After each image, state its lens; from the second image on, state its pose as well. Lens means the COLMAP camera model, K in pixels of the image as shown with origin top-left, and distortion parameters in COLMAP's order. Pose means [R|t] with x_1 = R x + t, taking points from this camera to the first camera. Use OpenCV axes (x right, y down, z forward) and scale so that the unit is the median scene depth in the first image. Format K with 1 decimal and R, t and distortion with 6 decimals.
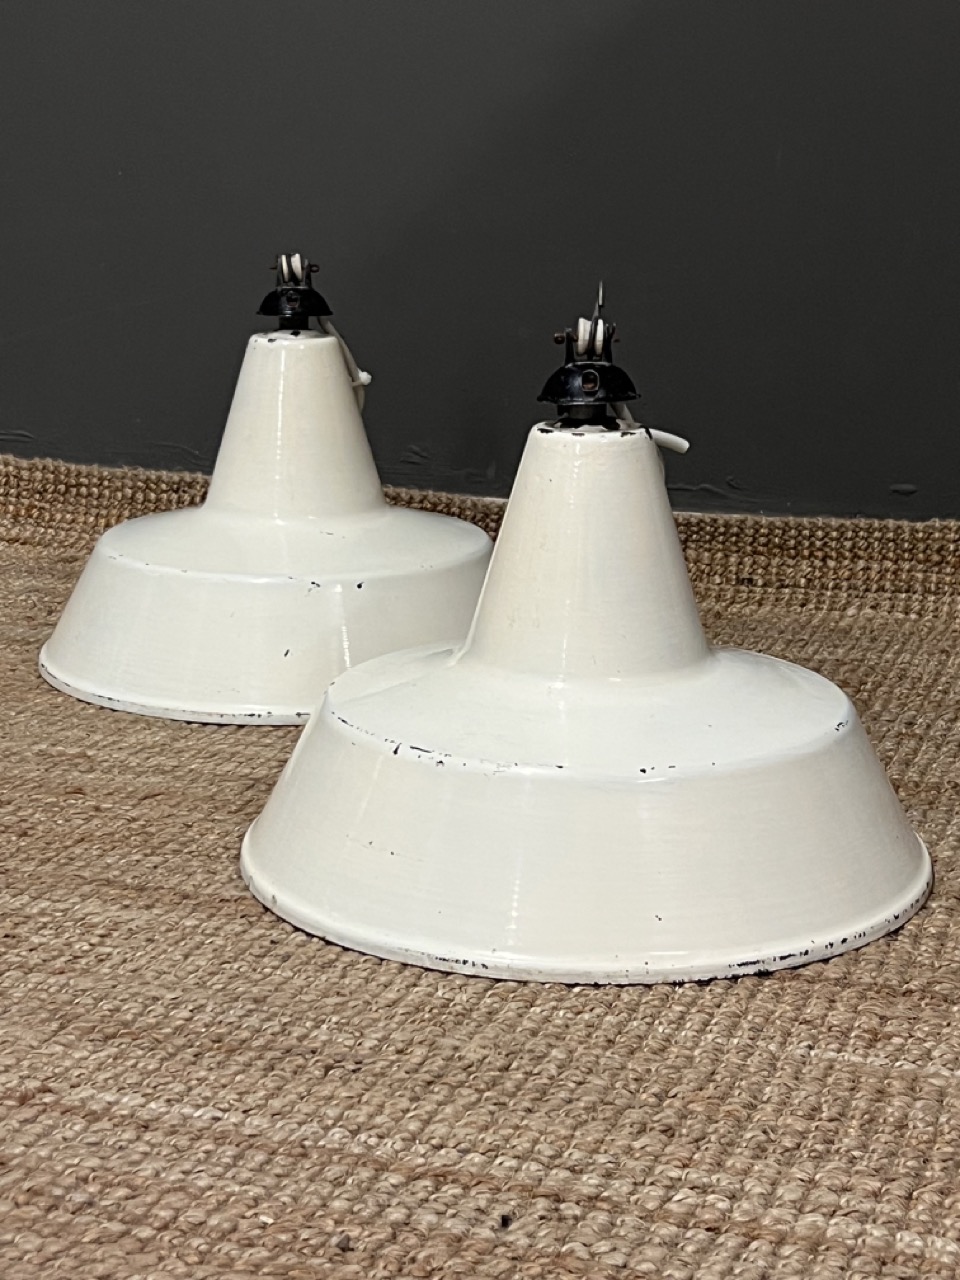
lens RADIAL K [[2237.6, 0, 480.7], [0, 2237.6, 639.3], [0, 0, 1]] dist [0.120062, 0.000000]
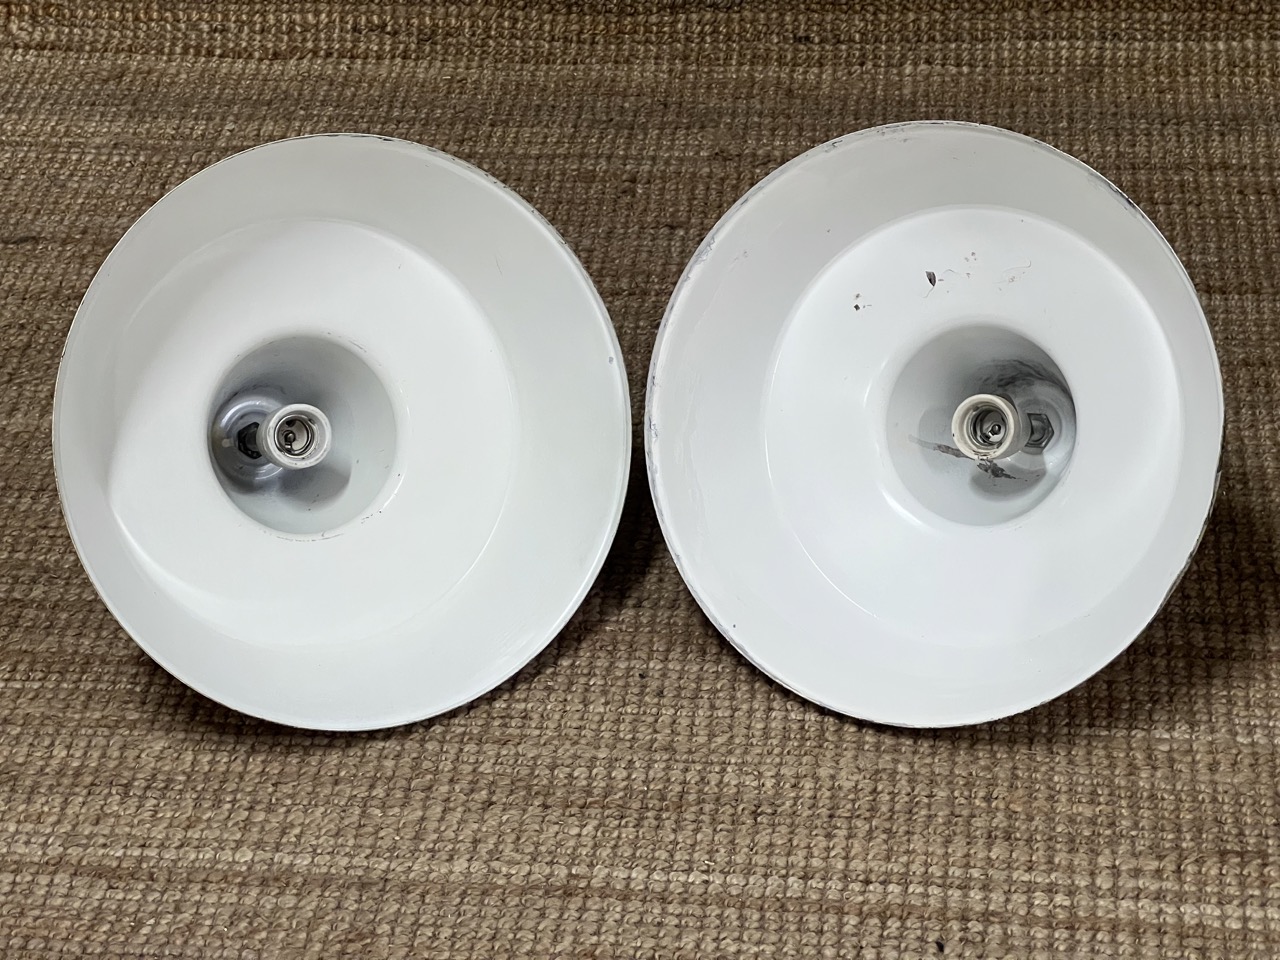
lens RADIAL K [[2889.1, 0, 639.6], [0, 2889.1, 480.4], [0, 0, 1]] dist [0.113893, 0.000000]
pose [[0.973517, -0.170340, 0.152478, -0.201887], [0.098185, 0.913844, 0.394016, -0.386001], [-0.206458, -0.368610, 0.906367, -0.296625]]
